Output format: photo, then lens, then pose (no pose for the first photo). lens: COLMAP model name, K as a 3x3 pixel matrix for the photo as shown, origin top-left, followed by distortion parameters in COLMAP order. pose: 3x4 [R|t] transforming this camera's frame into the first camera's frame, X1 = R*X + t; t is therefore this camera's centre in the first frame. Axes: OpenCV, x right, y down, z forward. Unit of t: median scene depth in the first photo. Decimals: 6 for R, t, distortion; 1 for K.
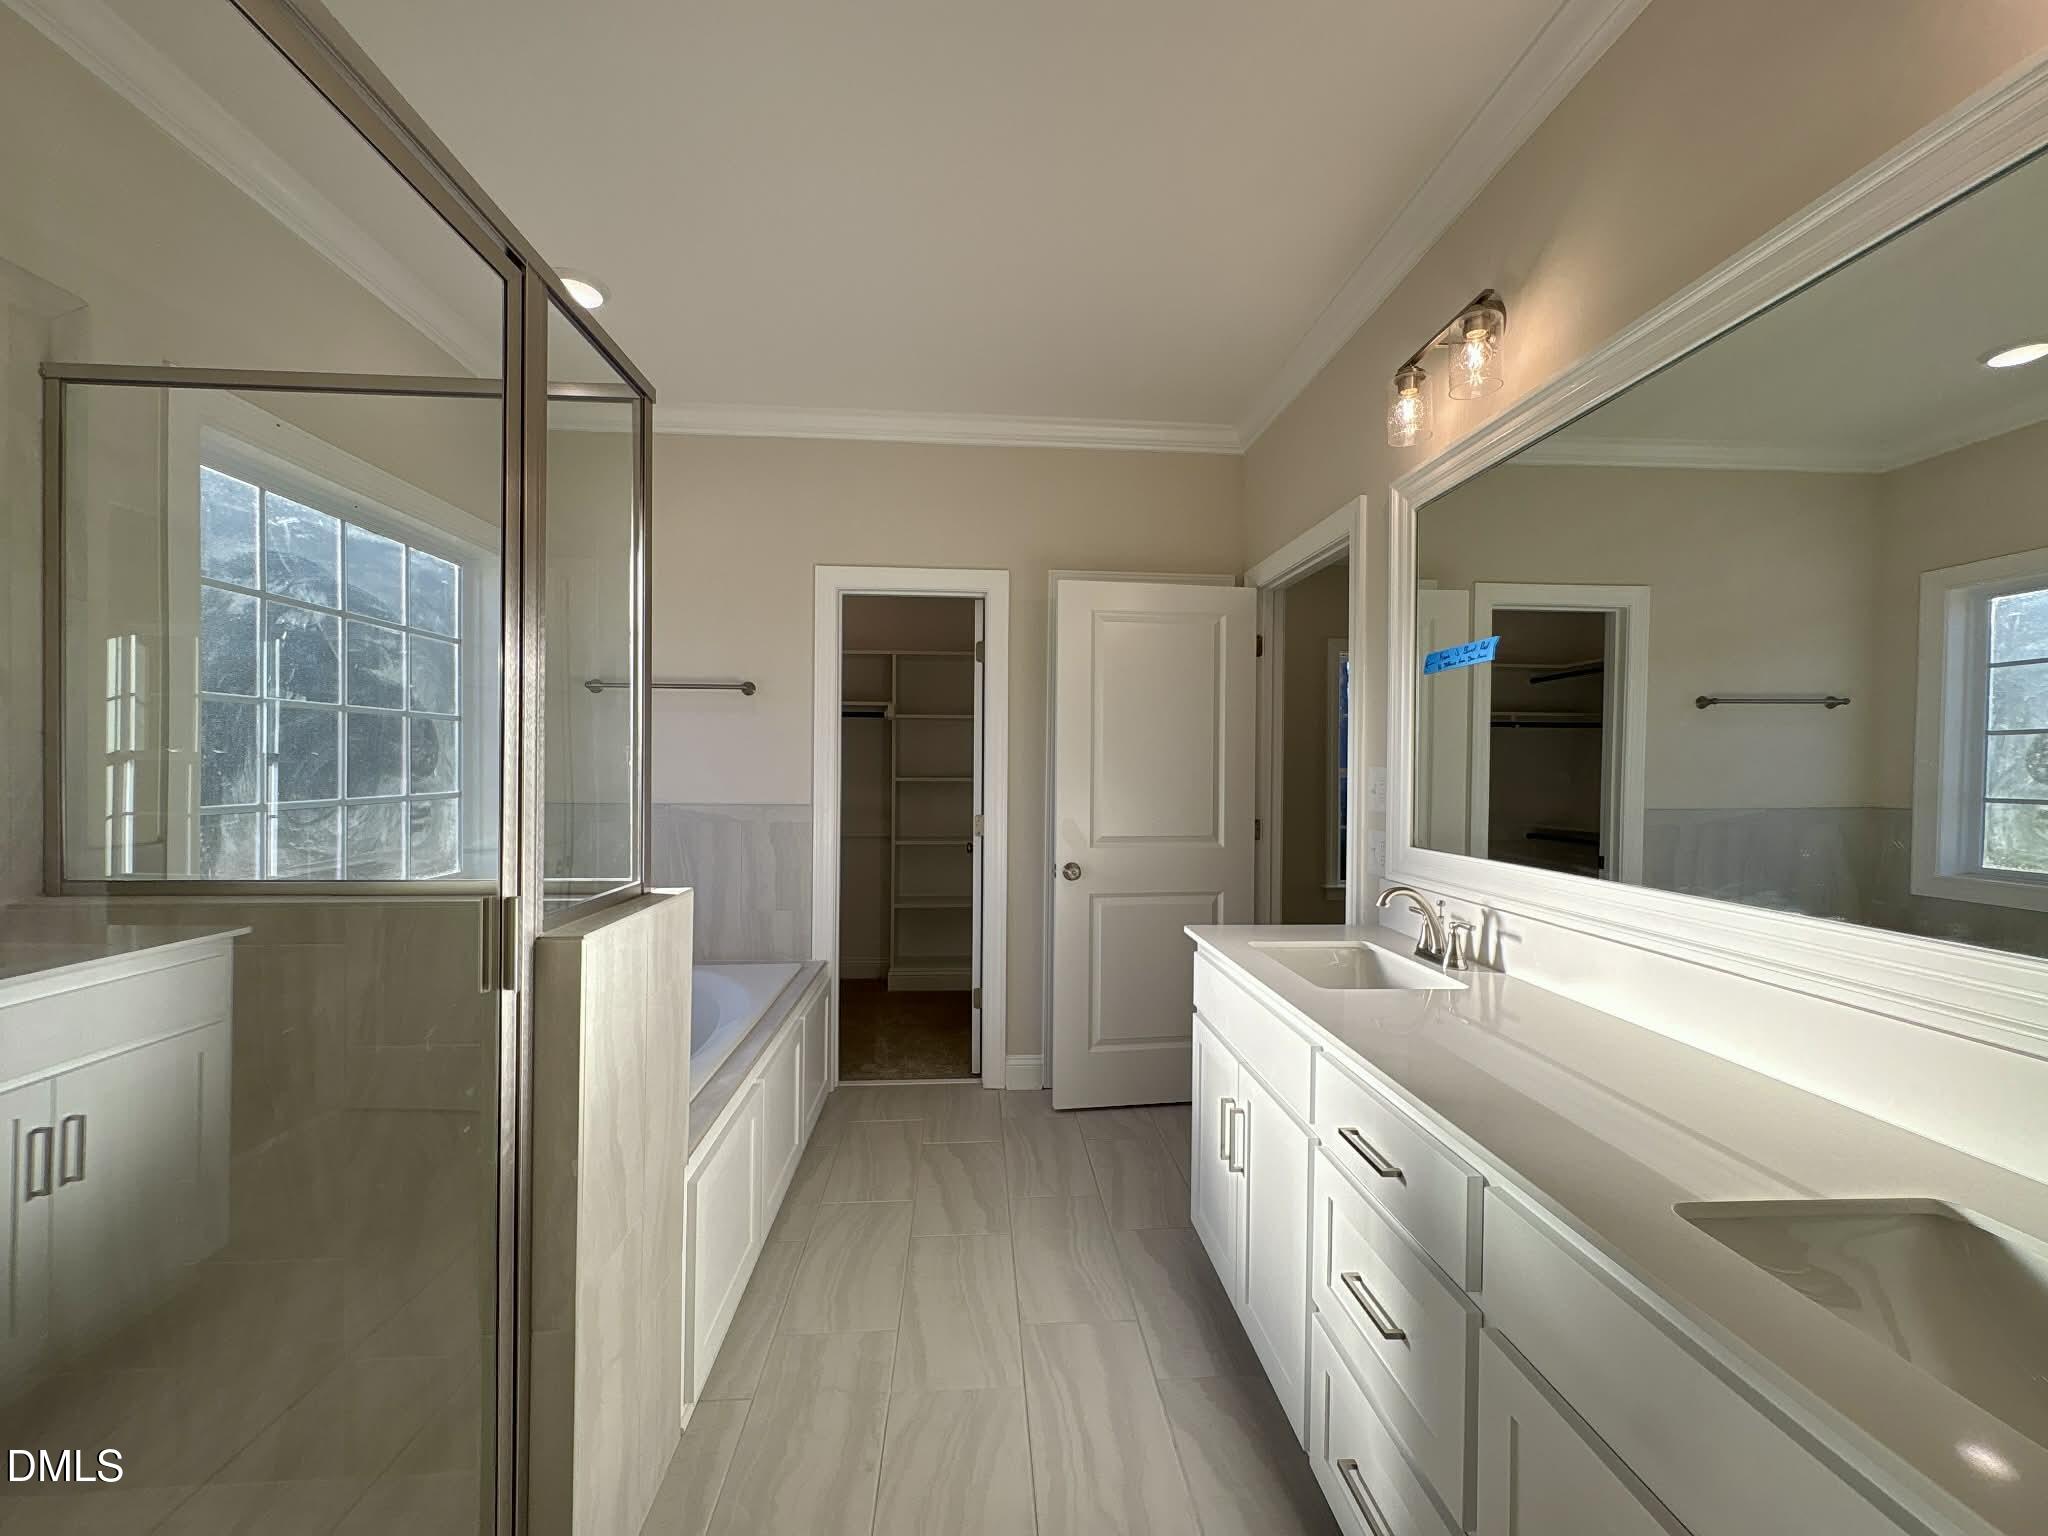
lens RADIAL K [[812.7, 0, 1022.8], [0, 812.7, 769.3], [0, 0, 1]] dist [0.000339, -0.000017]
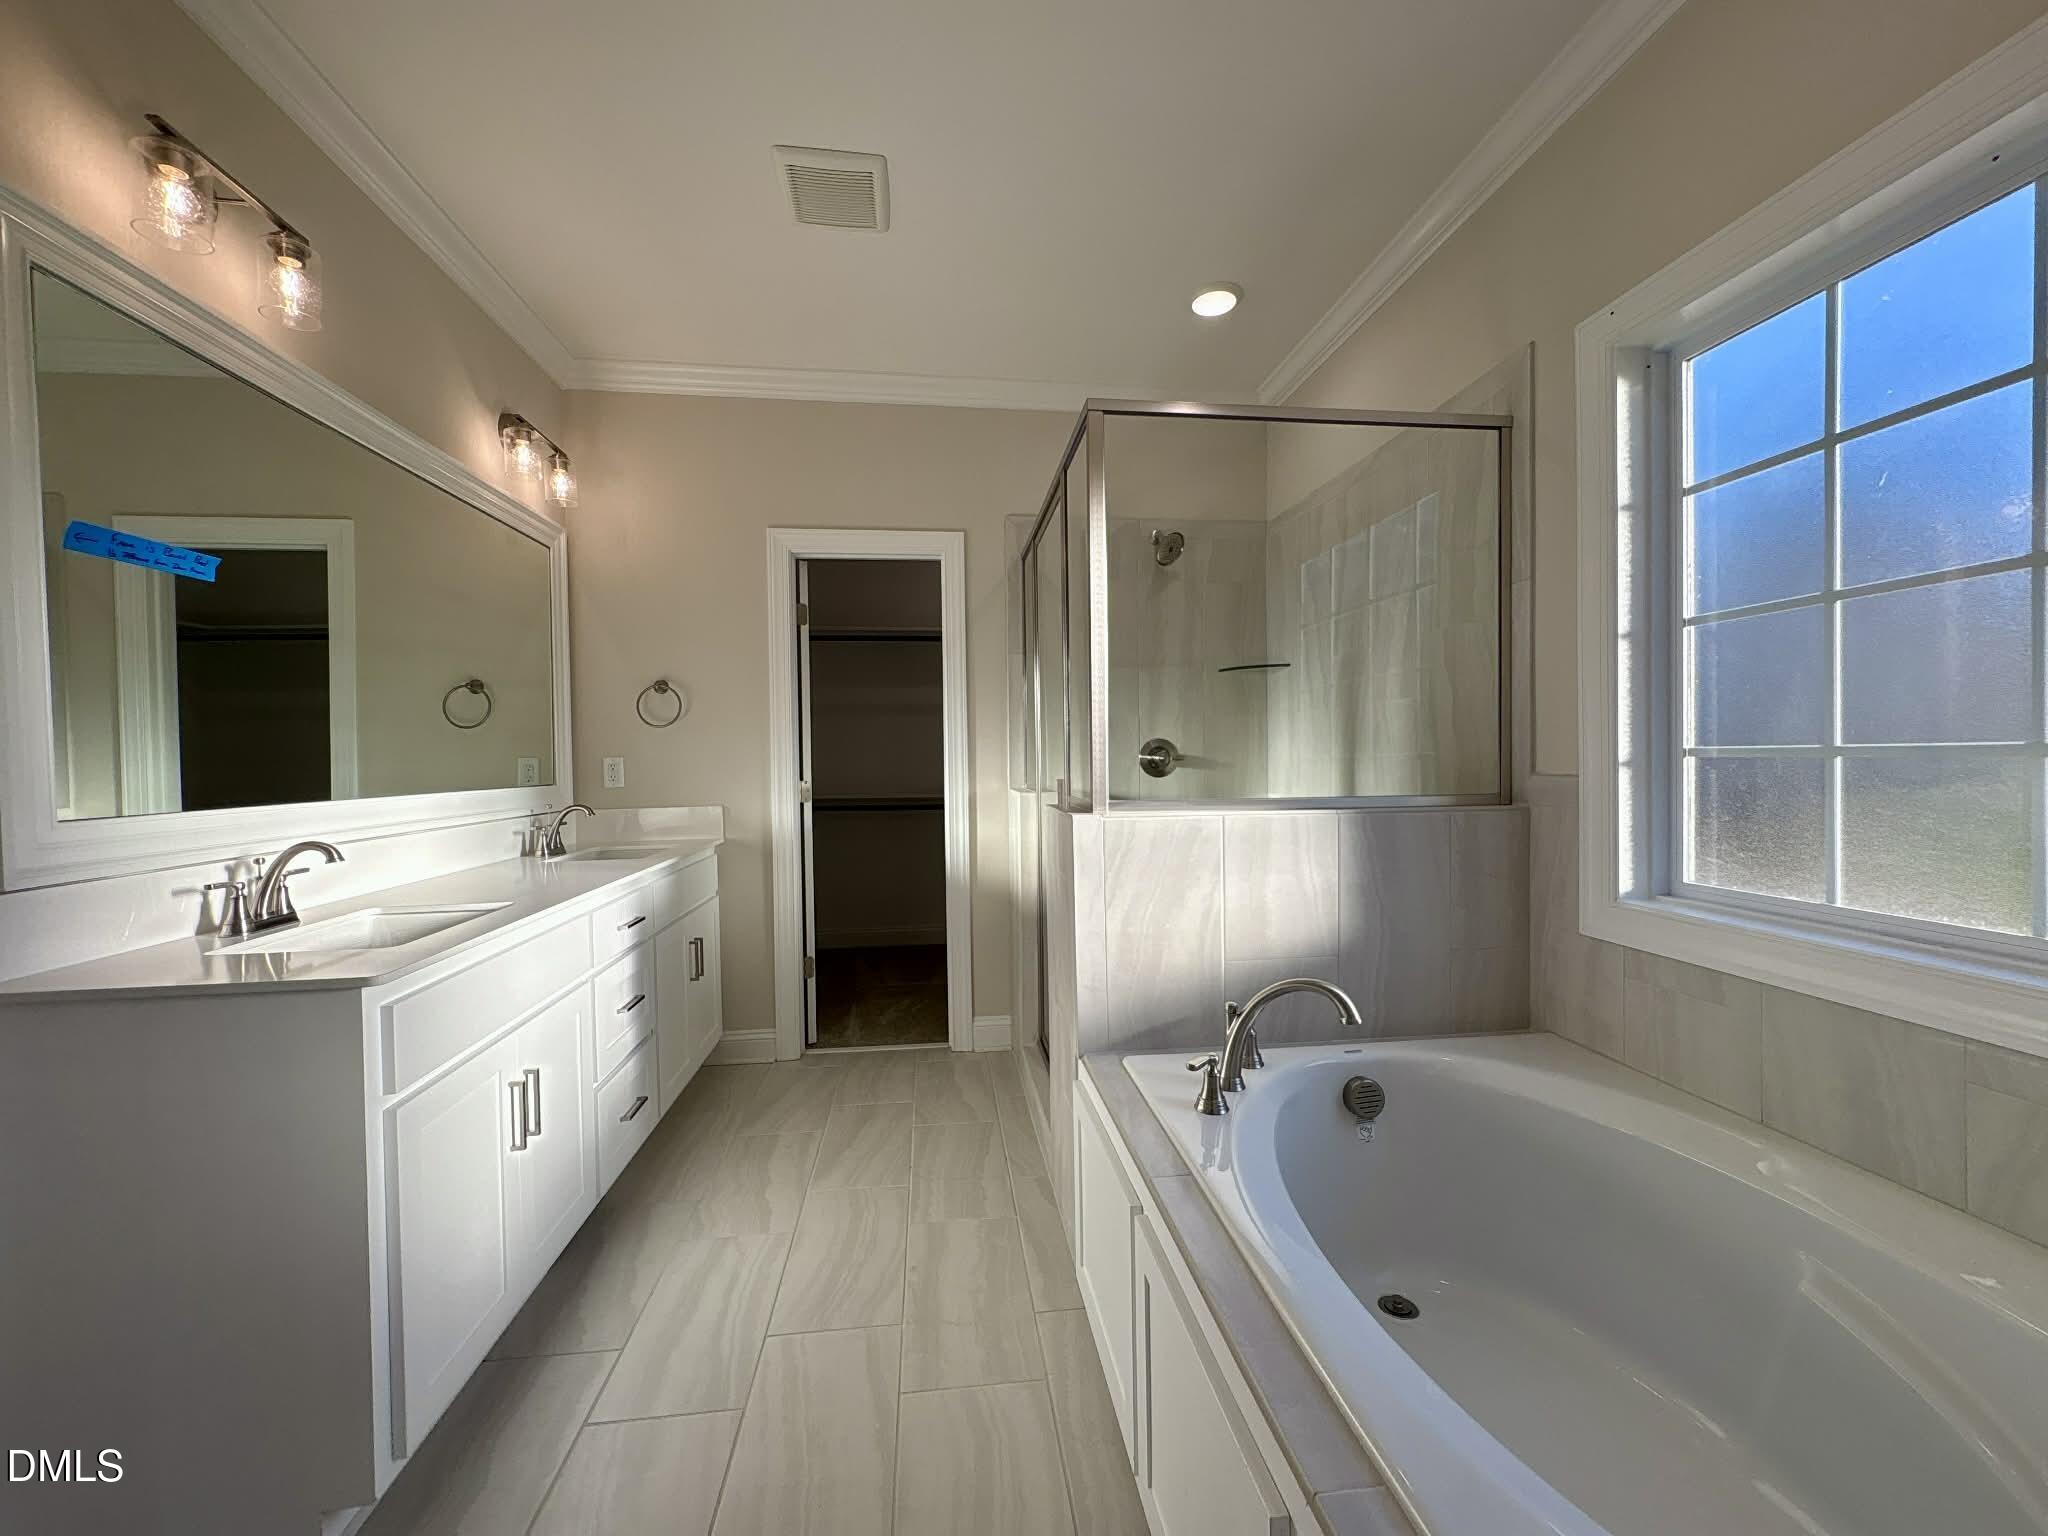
lens RADIAL K [[812.7, 0, 1031.1], [0, 812.7, 765.4], [0, 0, 1]] dist [0.000339, -0.000017]
pose [[-0.998160, 0.004424, -0.060472, -0.259658], [0.003558, 0.999890, 0.014423, 0.055508], [0.060529, 0.014181, -0.998066, 1.973289]]
